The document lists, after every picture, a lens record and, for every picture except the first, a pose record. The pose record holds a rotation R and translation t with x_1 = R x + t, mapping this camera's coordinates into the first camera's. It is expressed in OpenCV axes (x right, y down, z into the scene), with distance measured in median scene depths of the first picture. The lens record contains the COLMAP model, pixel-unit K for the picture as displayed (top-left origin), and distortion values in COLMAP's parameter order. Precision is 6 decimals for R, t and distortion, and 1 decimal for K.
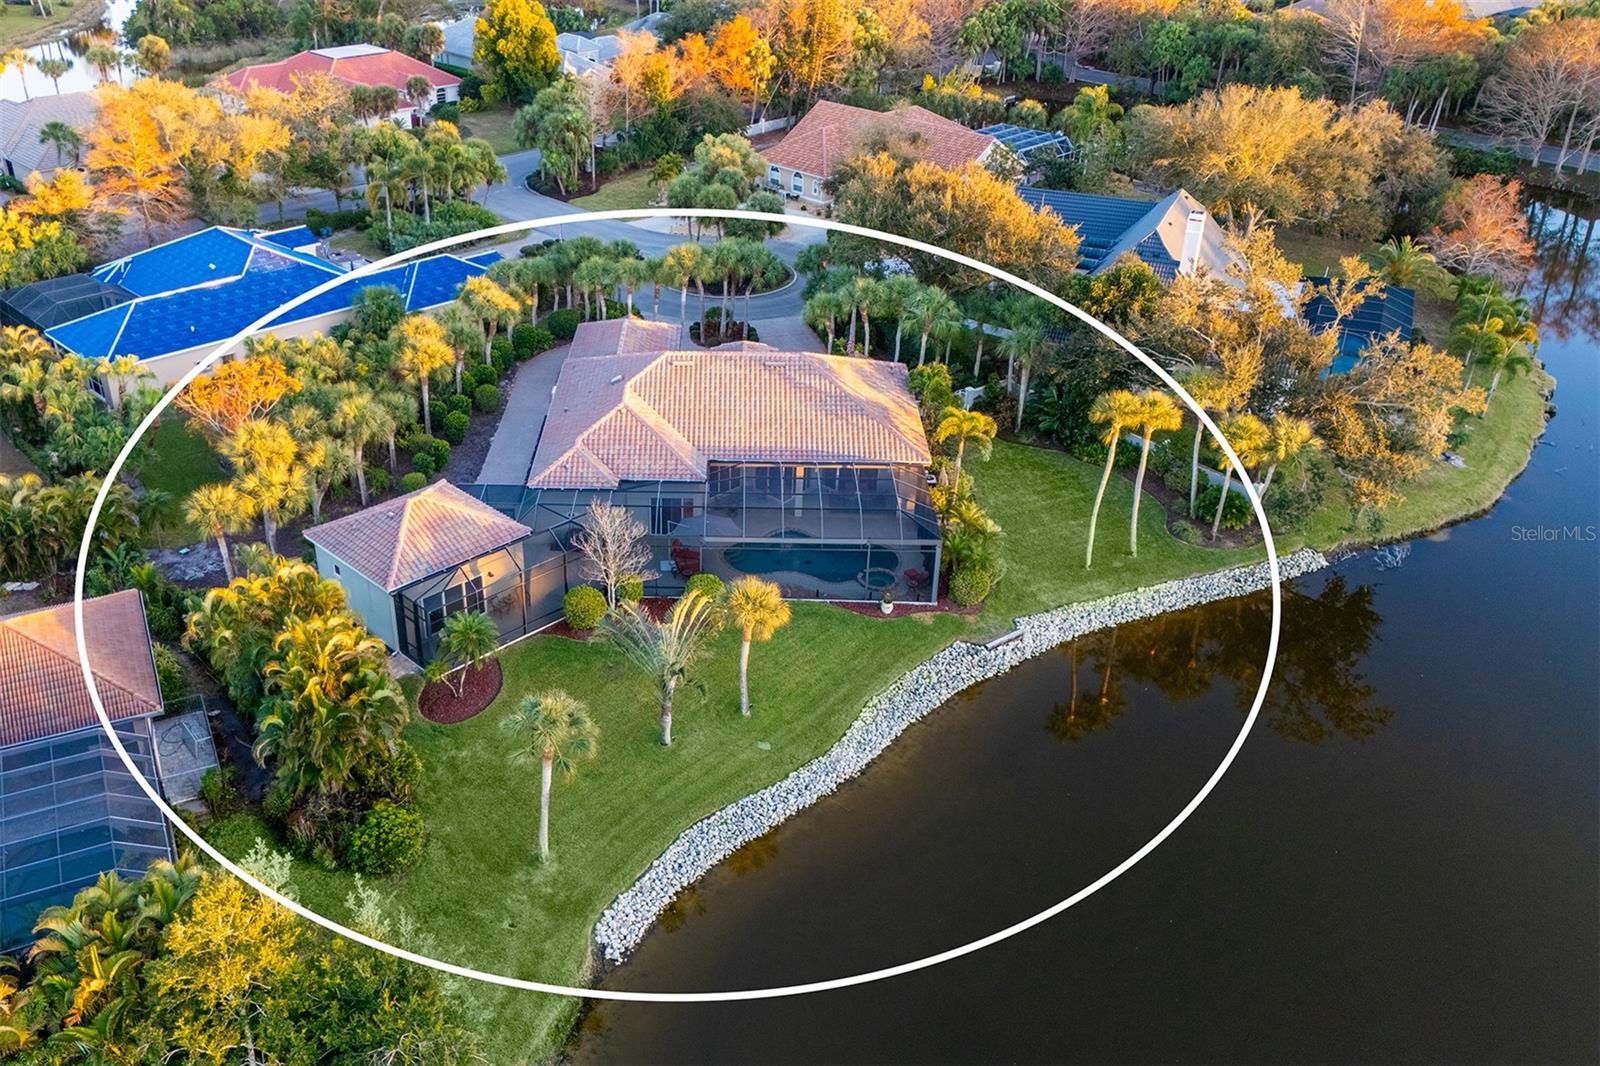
lens RADIAL K [[1371.8, 0, 713.8], [0, 1371.8, 525.0], [0, 0, 1]] dist [0.072717, -0.067123]
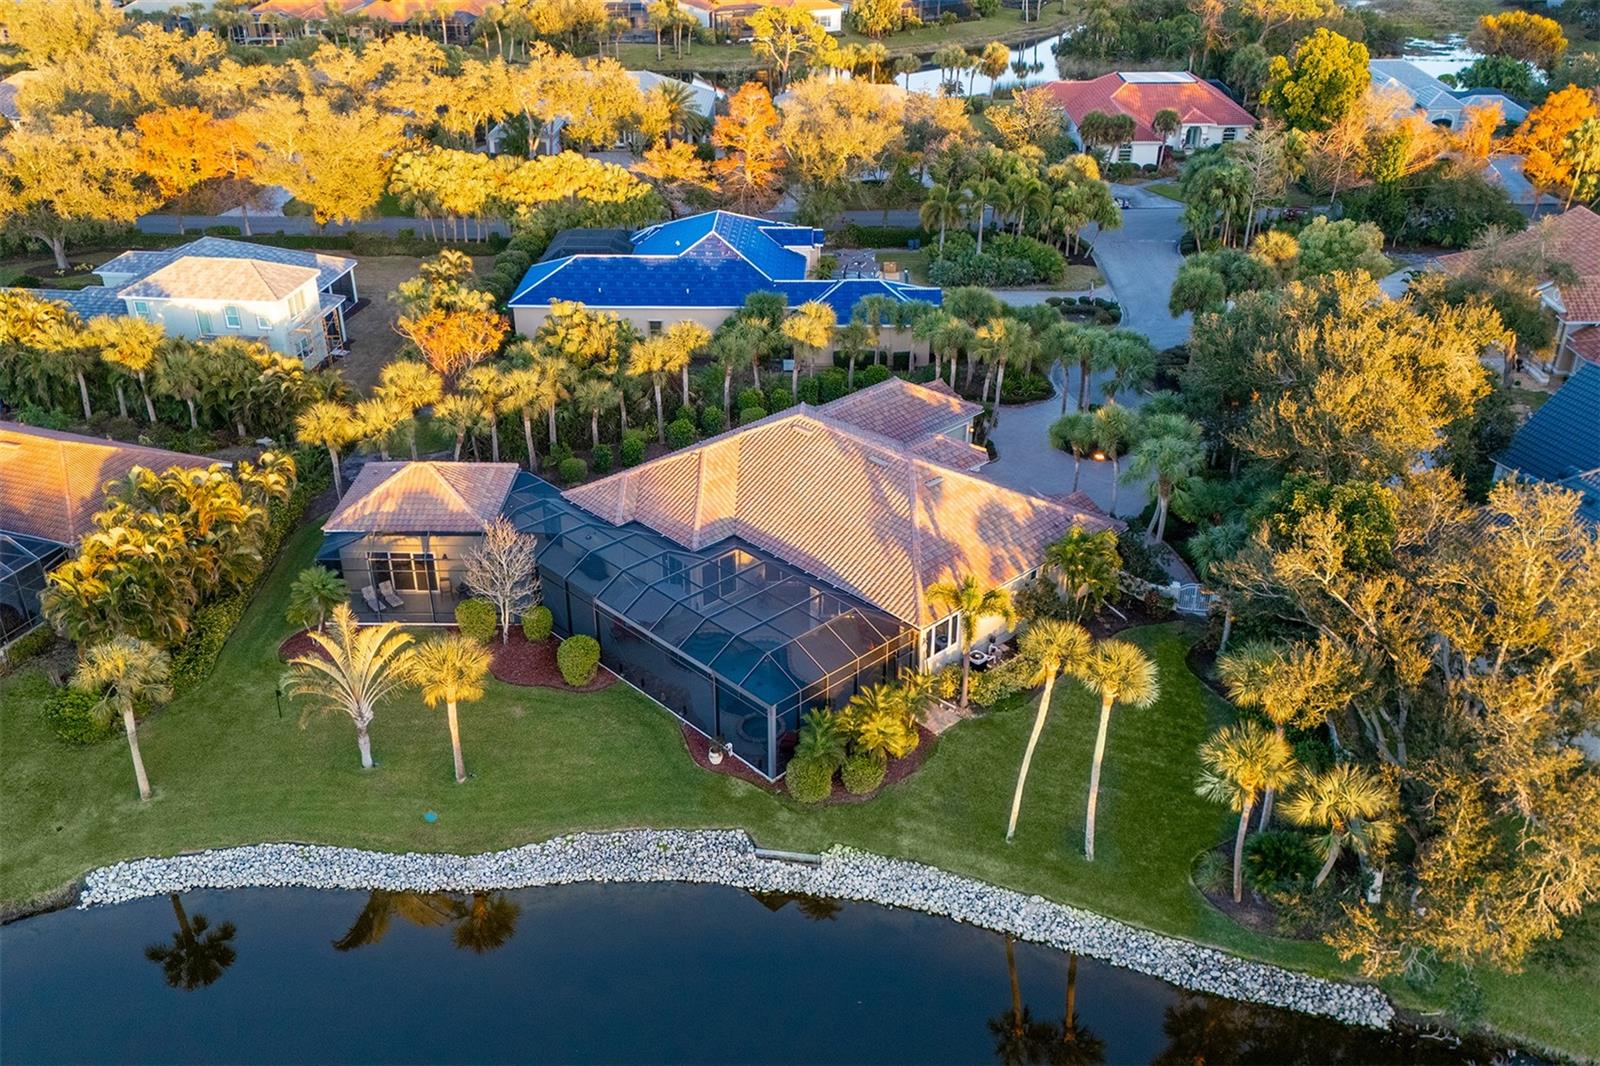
lens RADIAL K [[1375.7, 0, 775.7], [0, 1375.7, 537.0], [0, 0, 1]] dist [0.079575, -0.094970]
pose [[0.699443, 0.327215, -0.635382, 0.423244], [-0.331735, 0.936101, 0.116901, -0.116170], [0.633034, 0.129013, 0.763298, 0.239930]]
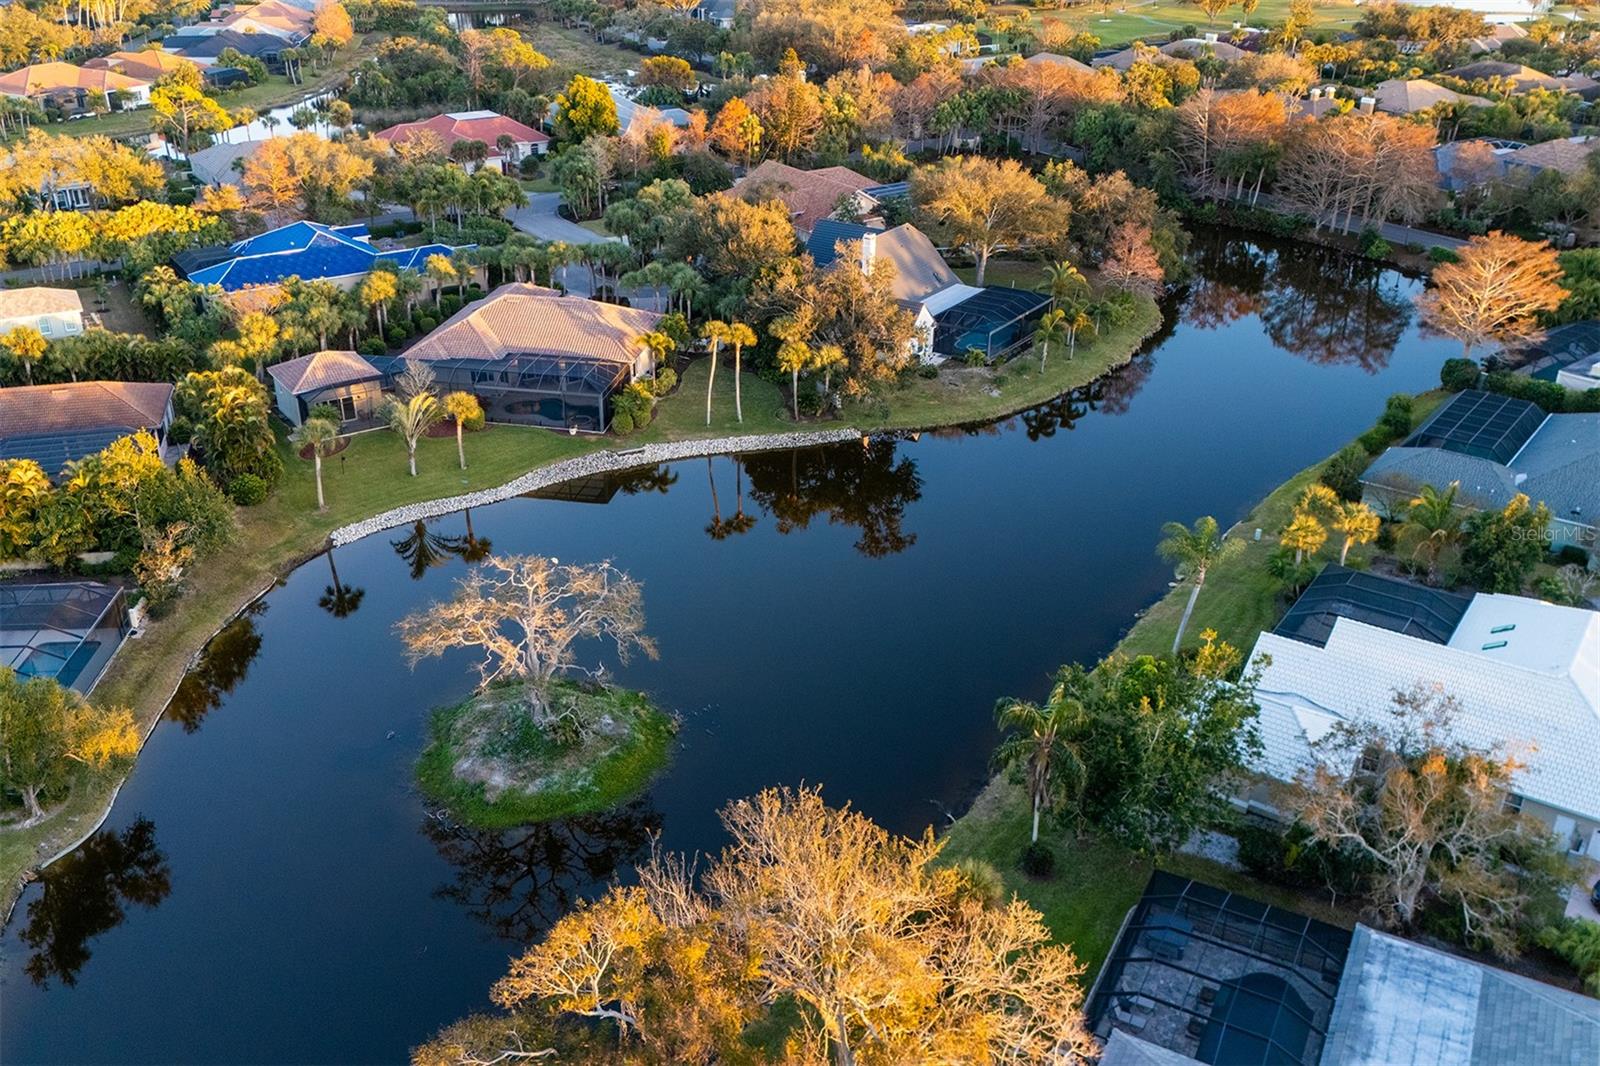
lens RADIAL K [[1375.7, 0, 775.7], [0, 1375.7, 537.0], [0, 0, 1]] dist [0.079575, -0.094970]
pose [[0.985521, 0.072169, -0.153430, 0.444652], [-0.077796, 0.996488, -0.030985, 0.153549], [0.150655, 0.042473, 0.987674, -0.483225]]
